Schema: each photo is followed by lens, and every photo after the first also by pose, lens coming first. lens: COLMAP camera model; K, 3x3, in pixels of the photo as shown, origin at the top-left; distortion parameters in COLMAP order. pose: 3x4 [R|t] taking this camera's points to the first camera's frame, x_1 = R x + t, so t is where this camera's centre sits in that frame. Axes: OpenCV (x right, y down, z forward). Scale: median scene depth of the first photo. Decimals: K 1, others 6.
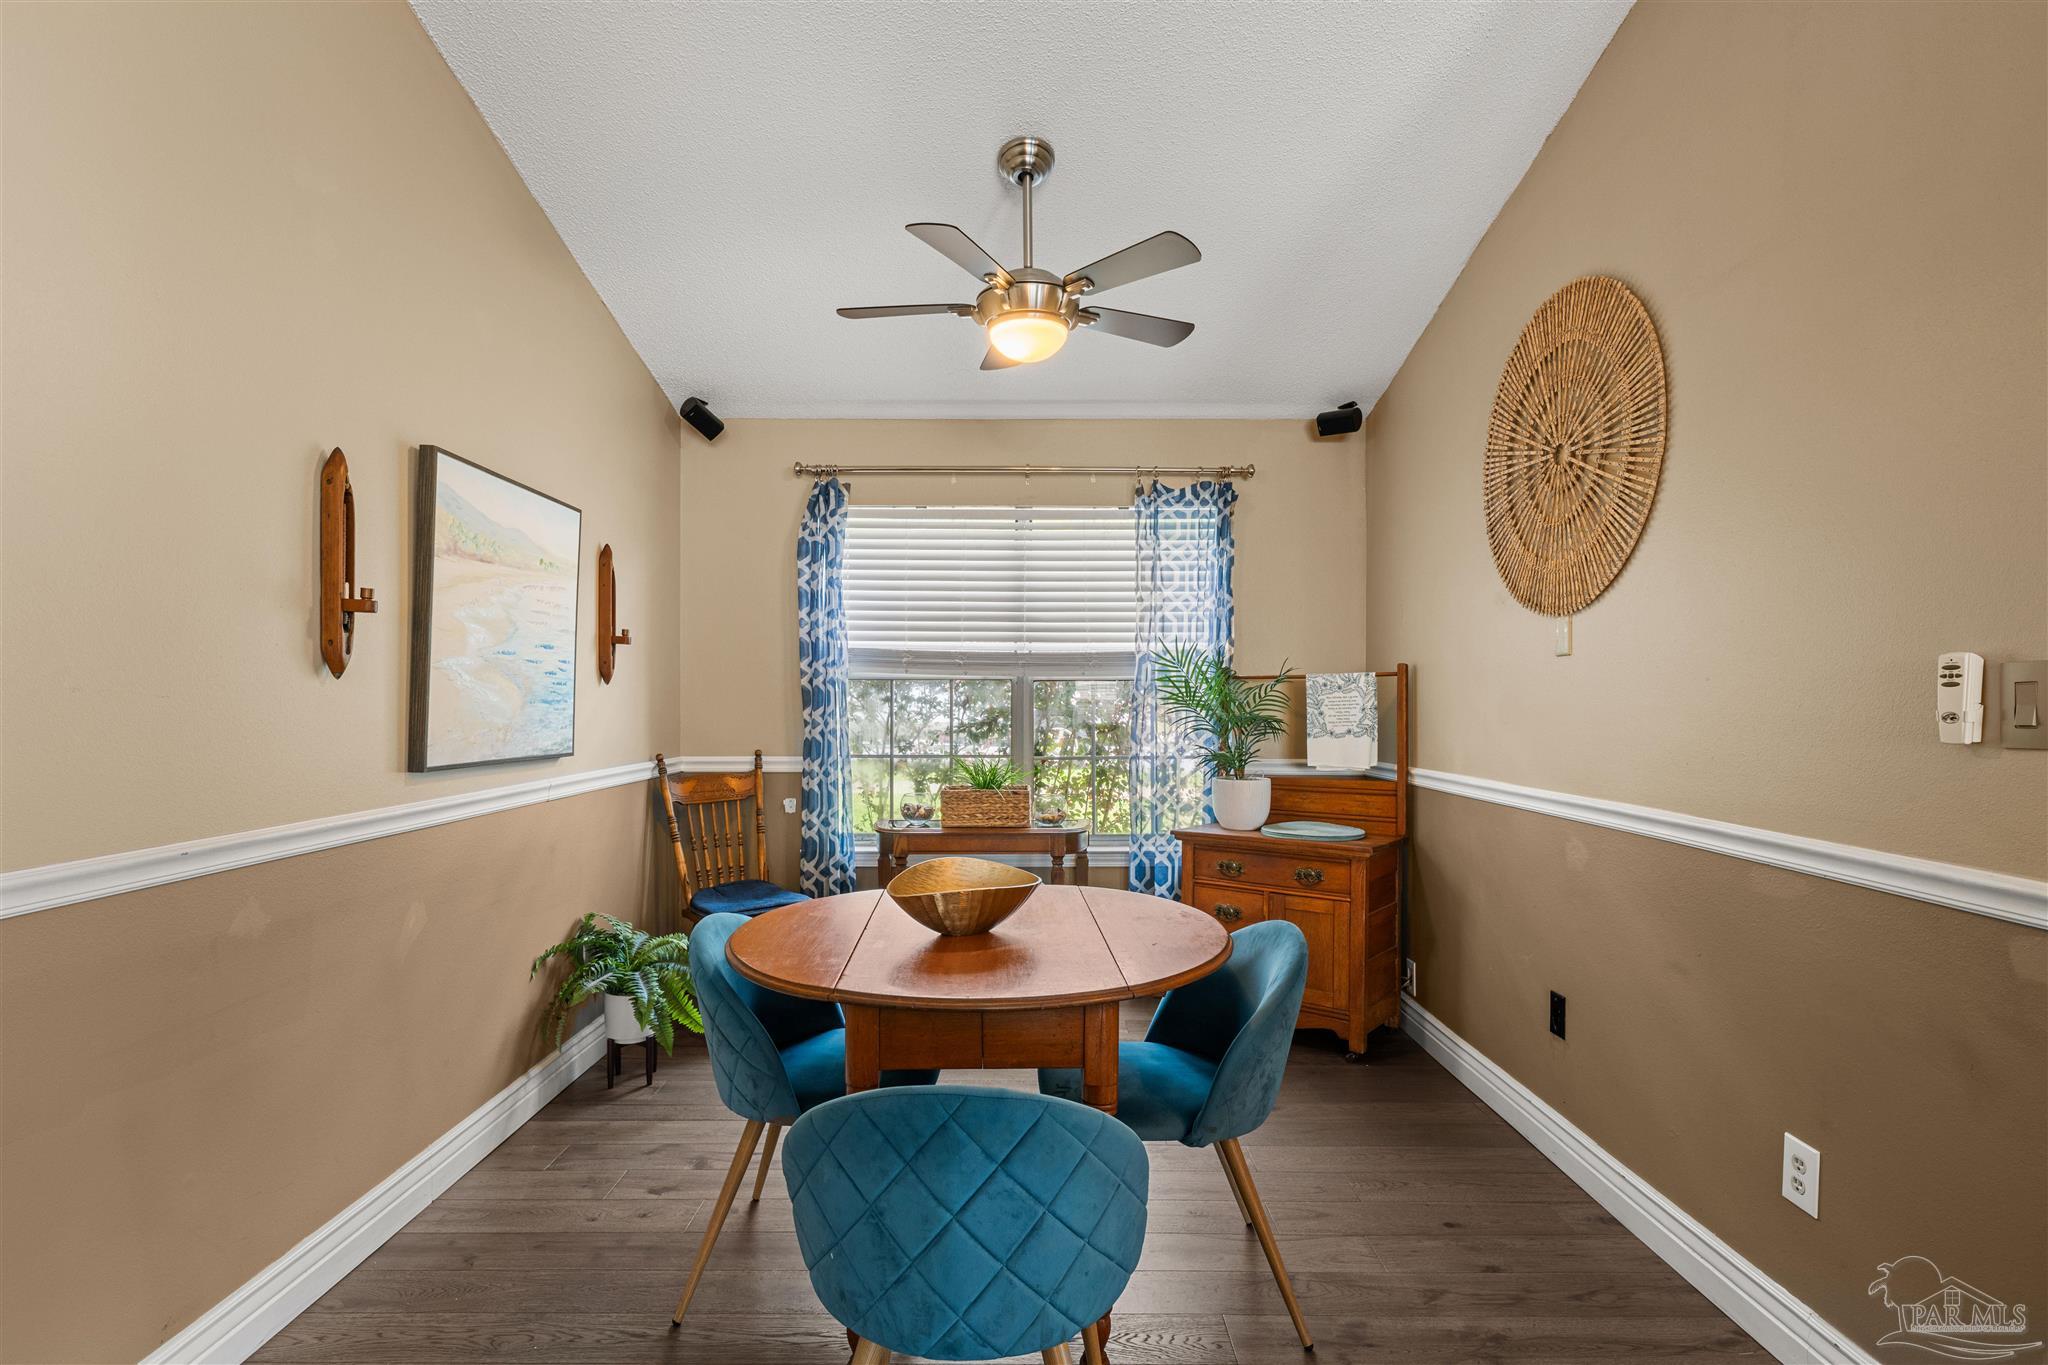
lens RADIAL K [[990.9, 0, 1025.4], [0, 990.9, 702.6], [0, 0, 1]] dist [-0.001696, 0.000011]
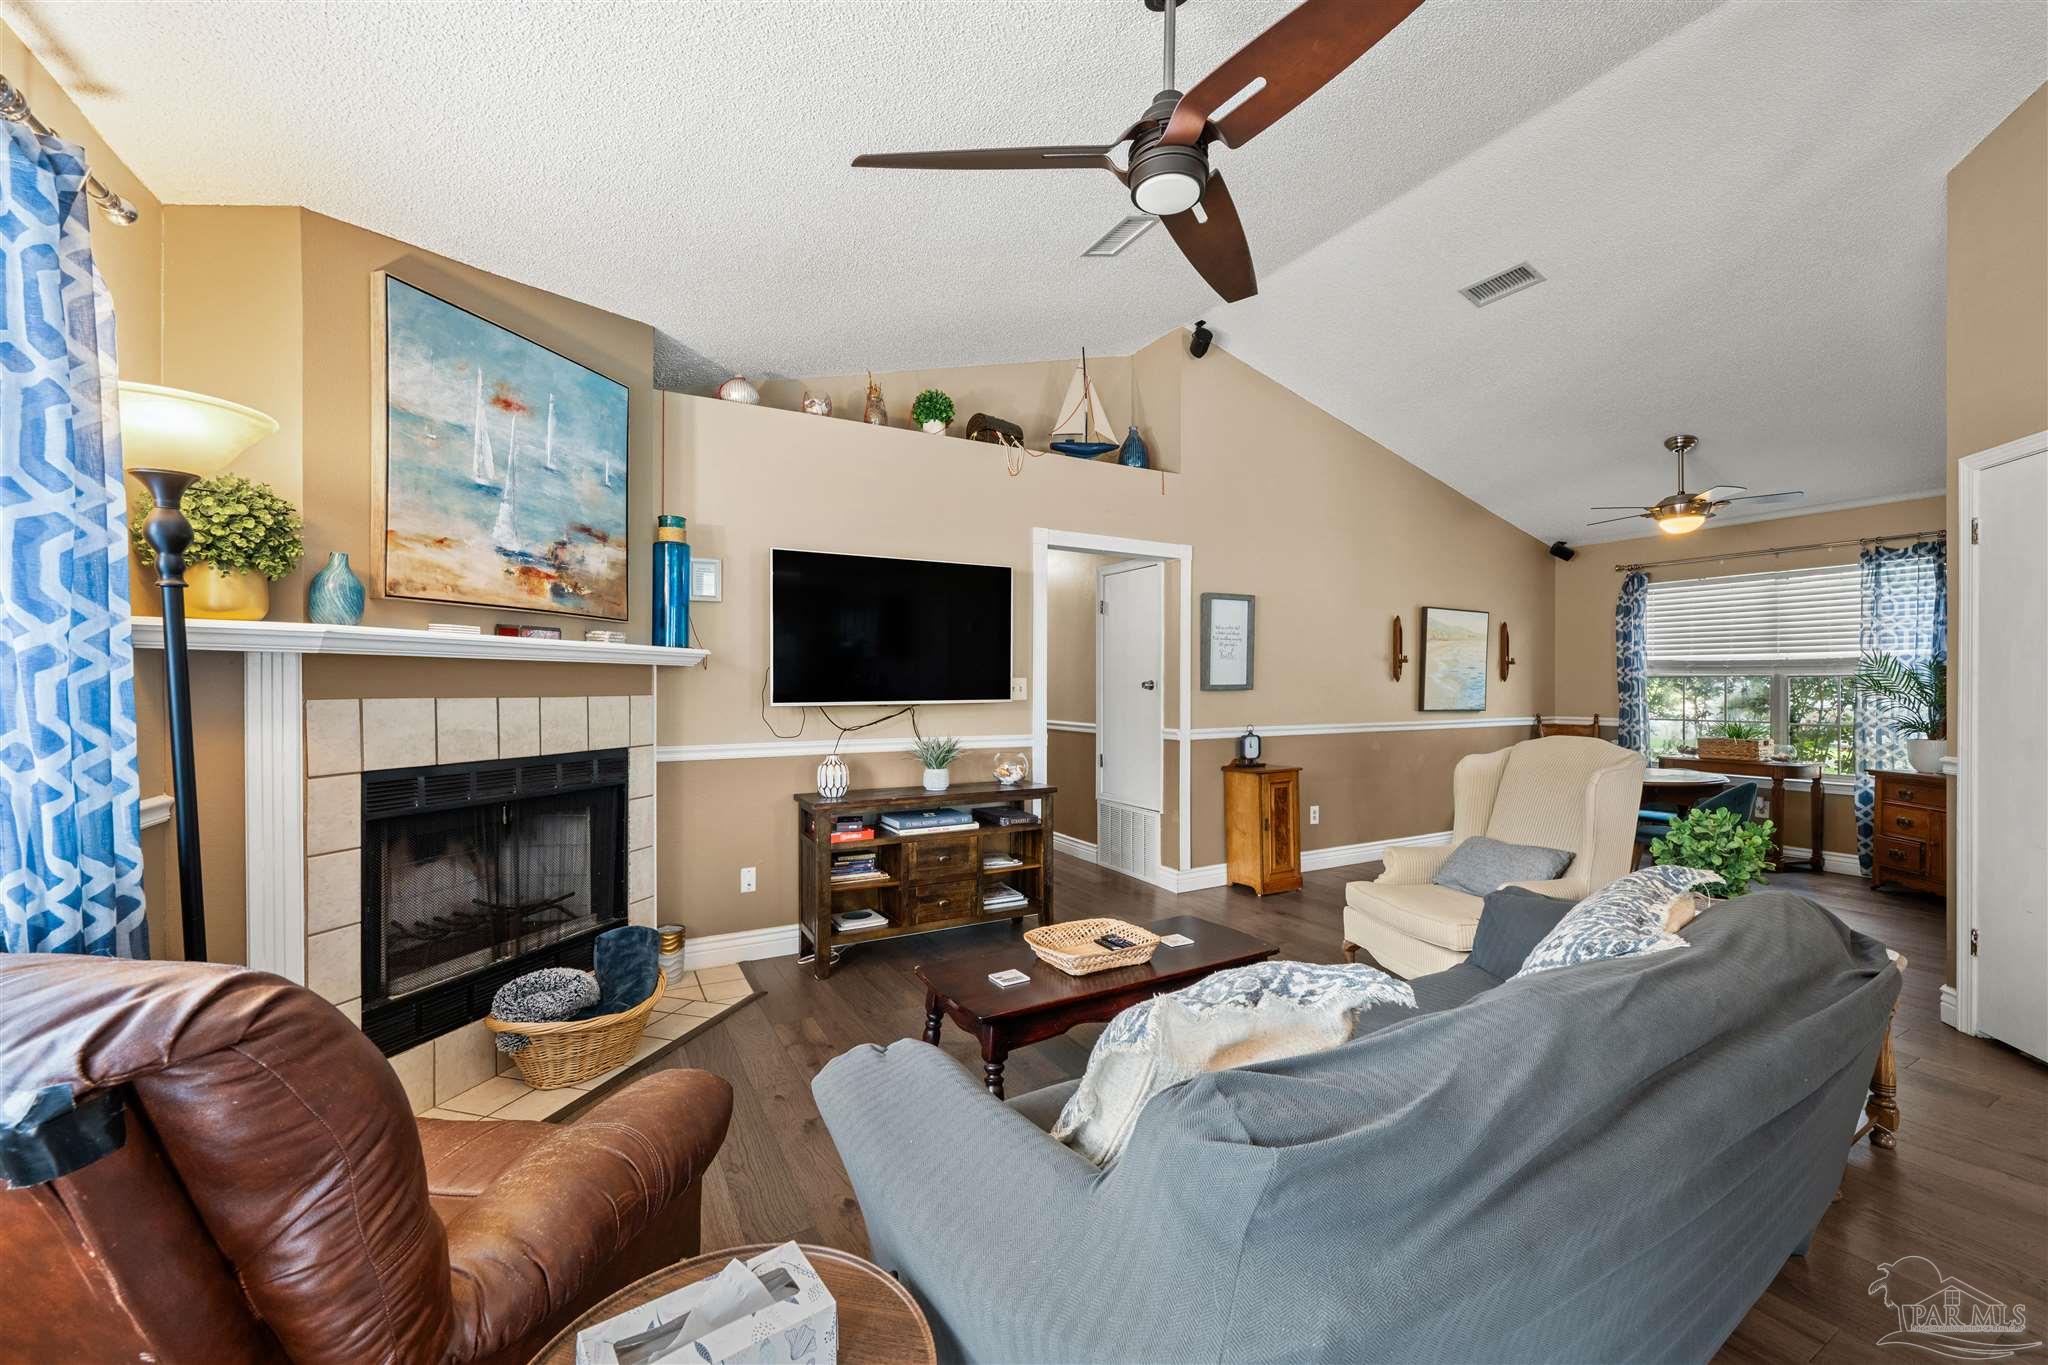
lens RADIAL K [[813.1, 0, 1025.9], [0, 813.1, 688.7], [0, 0, 1]] dist [-0.000007, 0.000204]
pose [[0.492821, -0.001198, -0.870130, 0.587623], [-0.002426, 0.999993, -0.002751, 0.005097], [0.870127, 0.003467, 0.492815, -0.790880]]
